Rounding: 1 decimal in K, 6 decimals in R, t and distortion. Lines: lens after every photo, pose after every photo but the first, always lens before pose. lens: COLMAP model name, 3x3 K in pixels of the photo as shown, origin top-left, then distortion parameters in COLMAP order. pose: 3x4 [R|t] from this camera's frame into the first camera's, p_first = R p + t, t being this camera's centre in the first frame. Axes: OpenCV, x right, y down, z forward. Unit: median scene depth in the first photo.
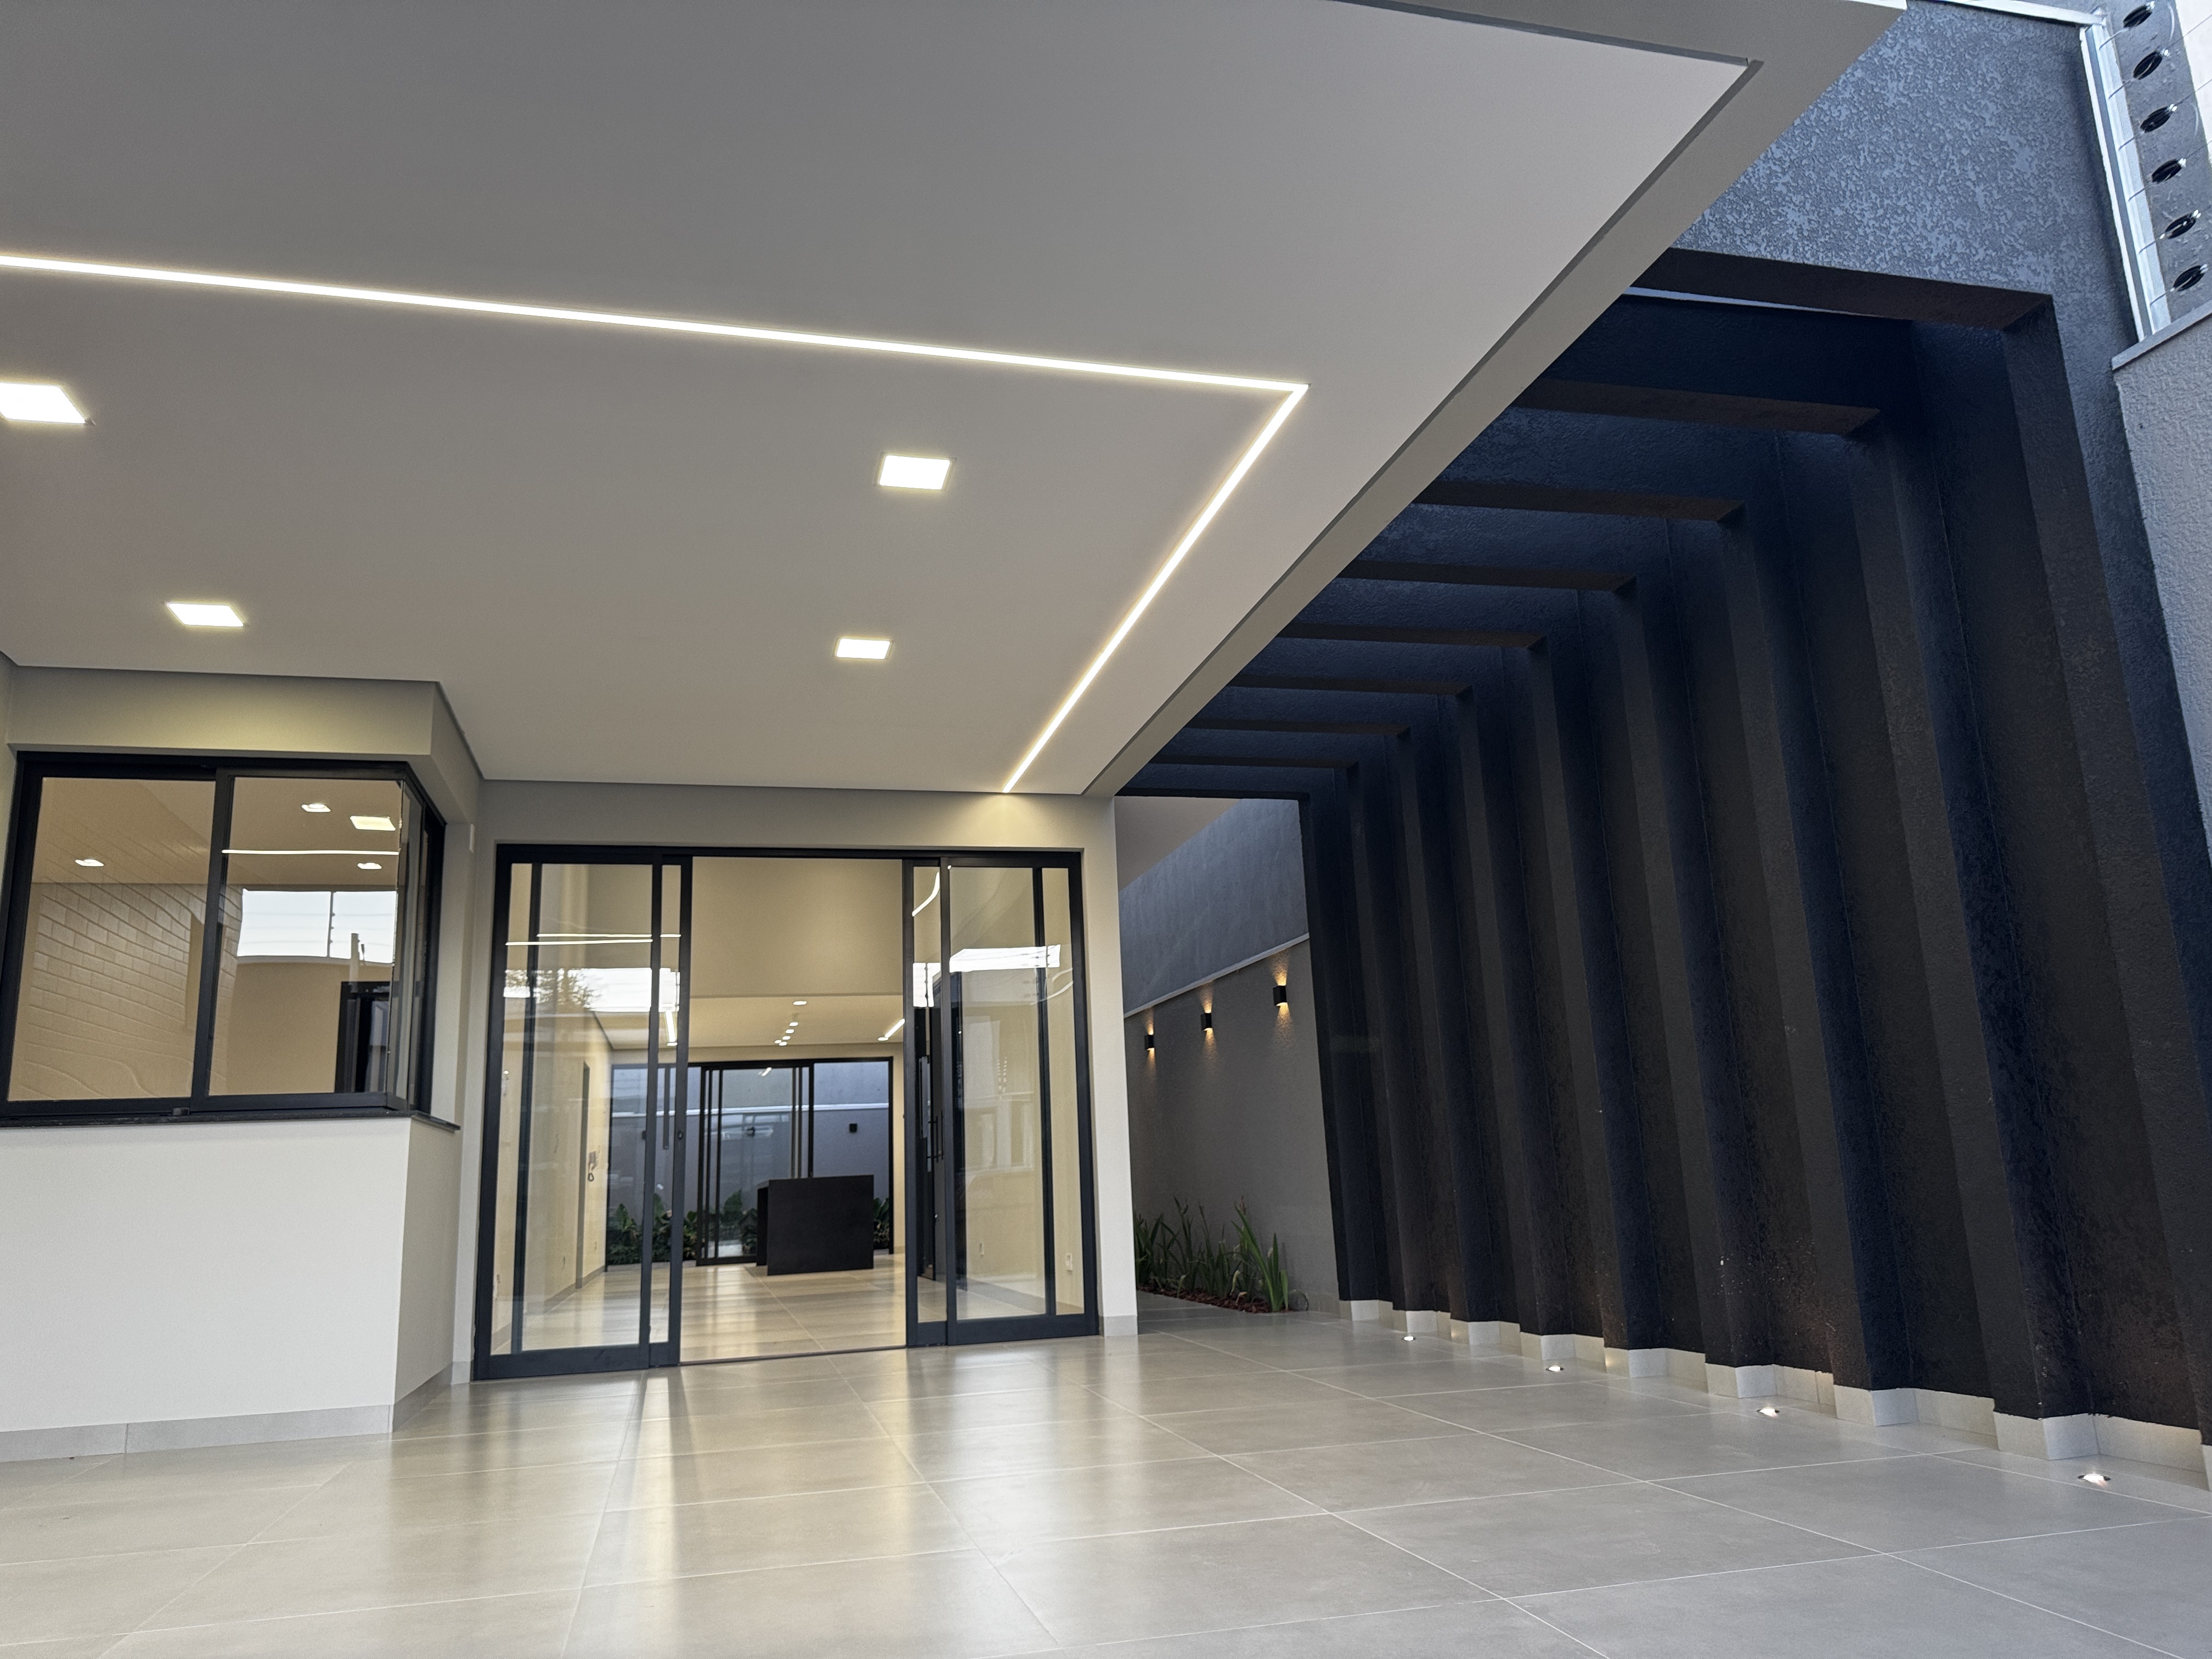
lens RADIAL K [[1557.1, 0, 1117.9], [0, 1557.1, 822.2], [0, 0, 1]] dist [0.057441, -0.052923]
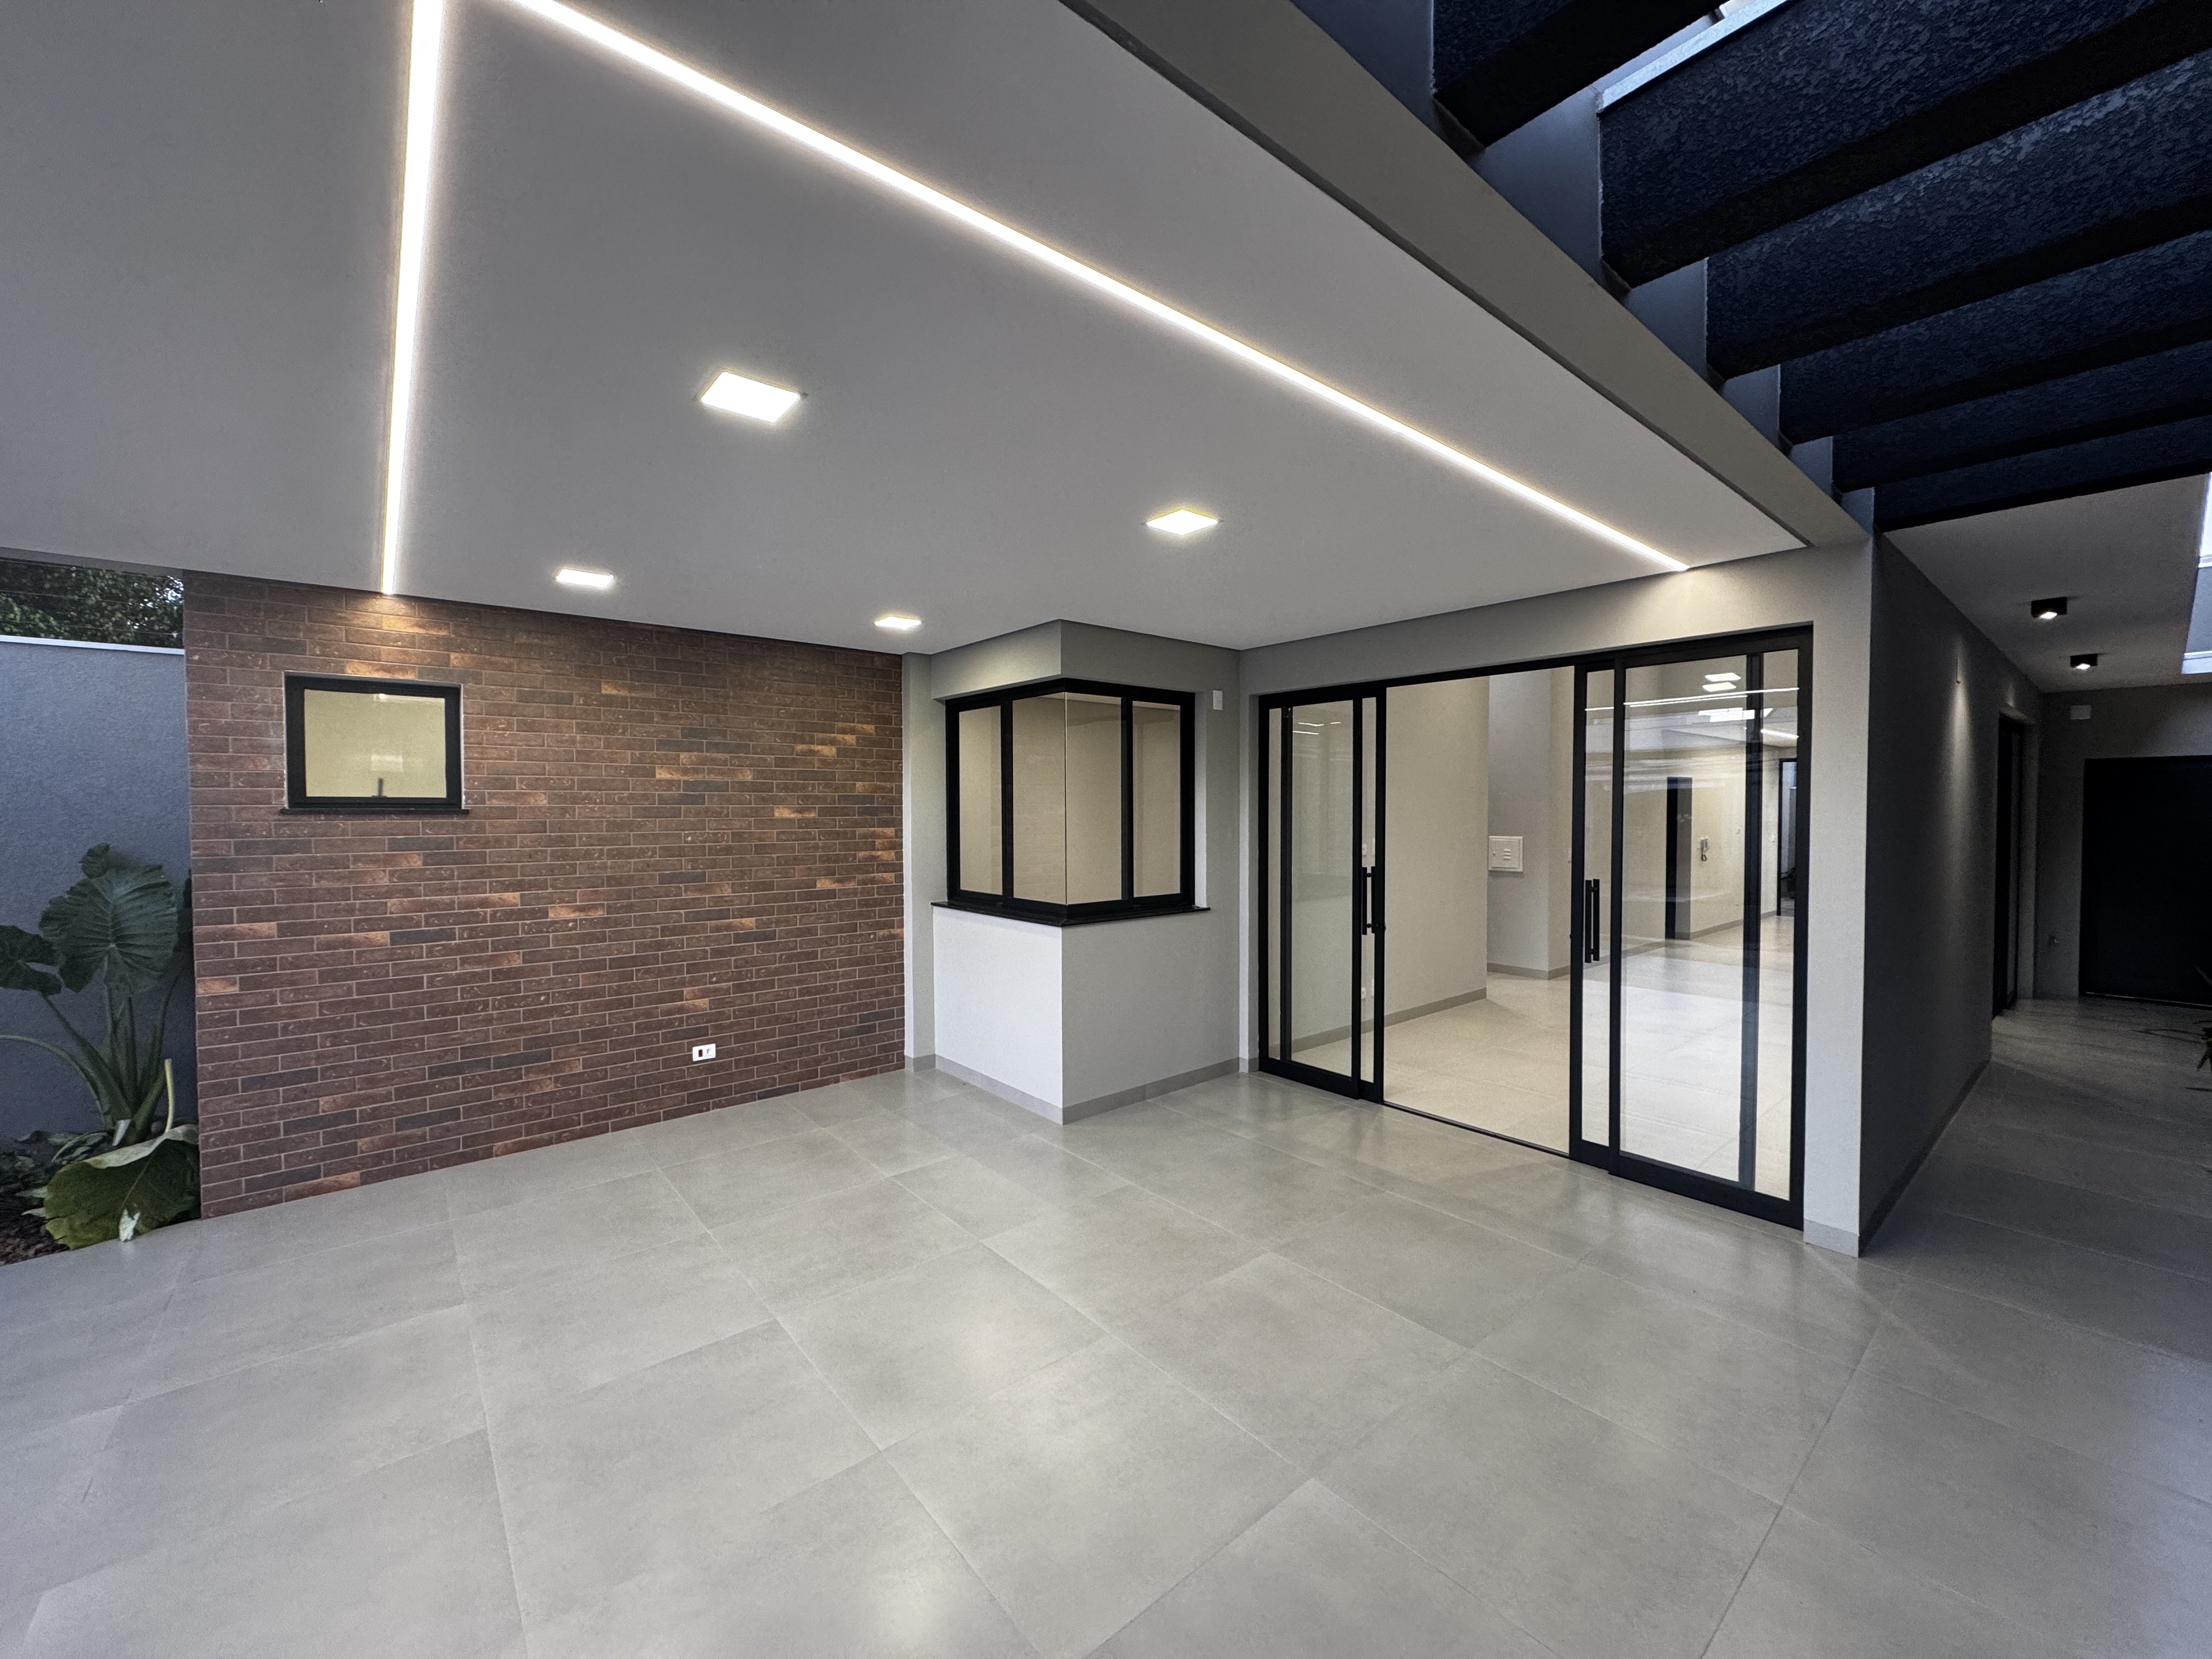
lens RADIAL K [[879.5, 0, 1109.6], [0, 879.5, 829.4], [0, 0, 1]] dist [0.001228, 0.000238]
pose [[0.429956, 0.063640, -0.900604, 0.119122], [0.189088, 0.969043, 0.158749, -0.009459], [0.882827, -0.238548, 0.404612, 0.279684]]
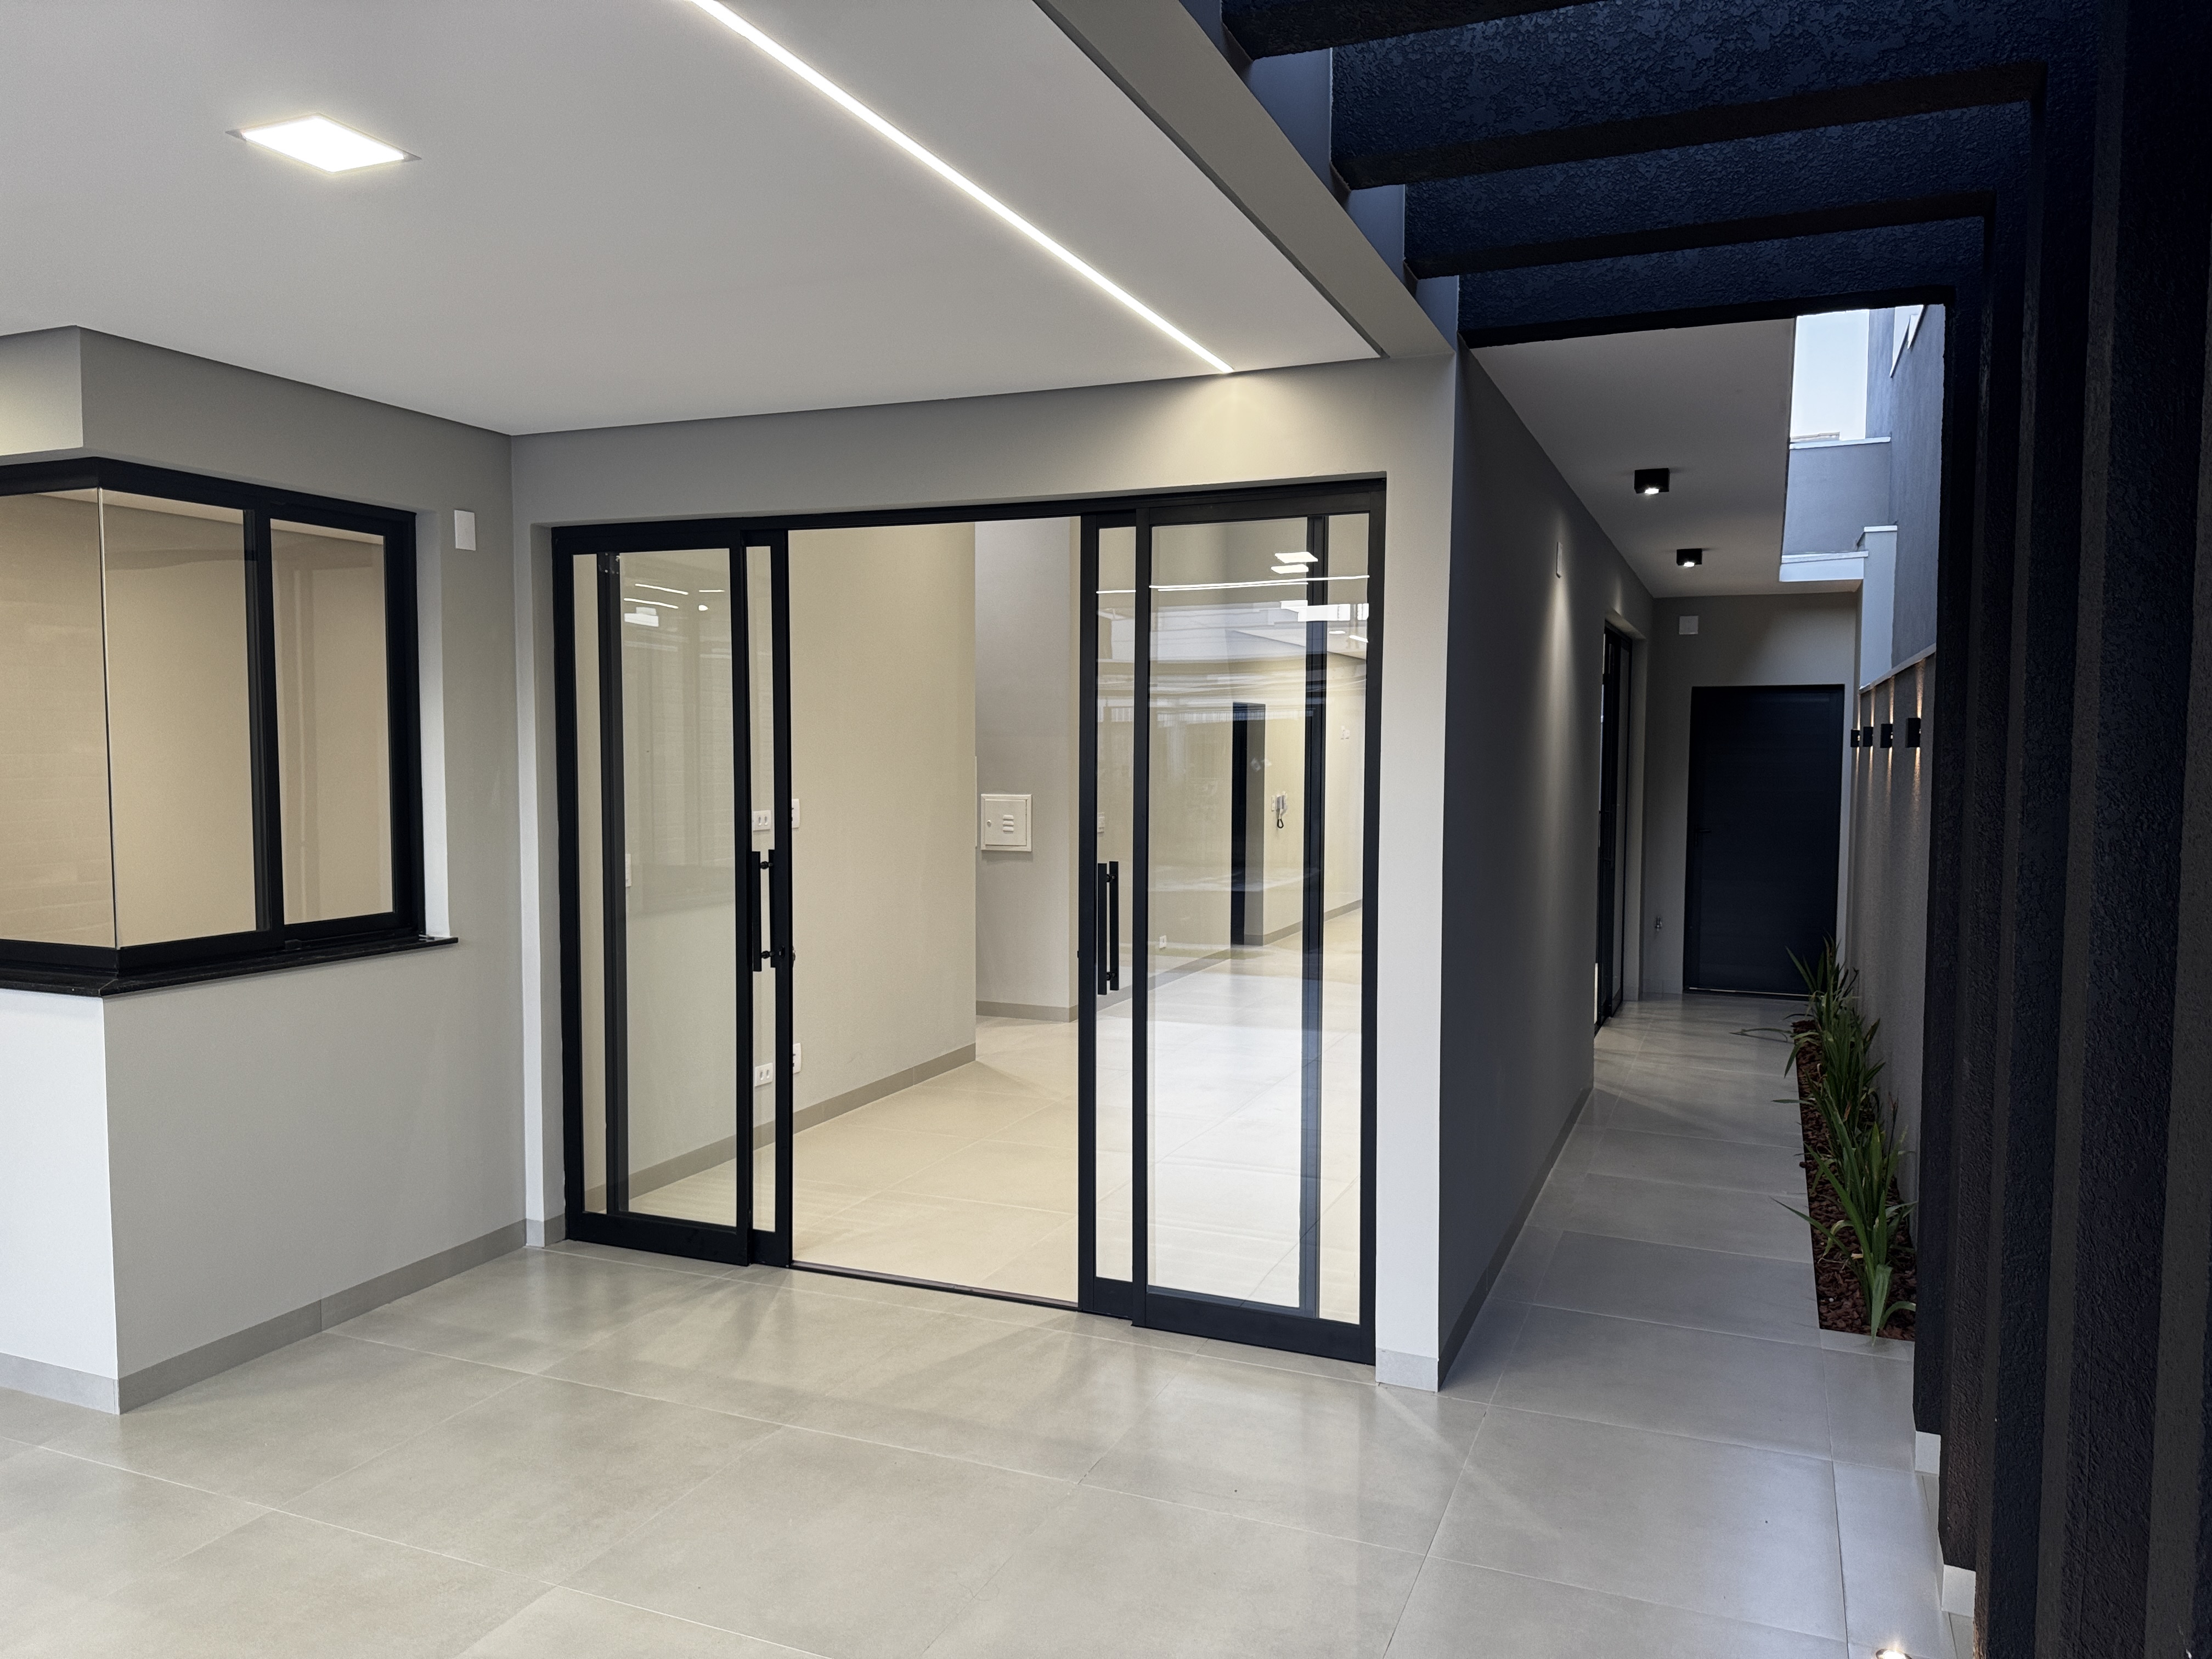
lens RADIAL K [[1557.1, 0, 1107.4], [0, 1557.1, 843.3], [0, 0, 1]] dist [0.057441, -0.052923]
pose [[0.794792, 0.083374, -0.601128, 0.119394], [0.100590, 0.958719, 0.265968, -0.006374], [0.598488, -0.271857, 0.753595, 0.292733]]
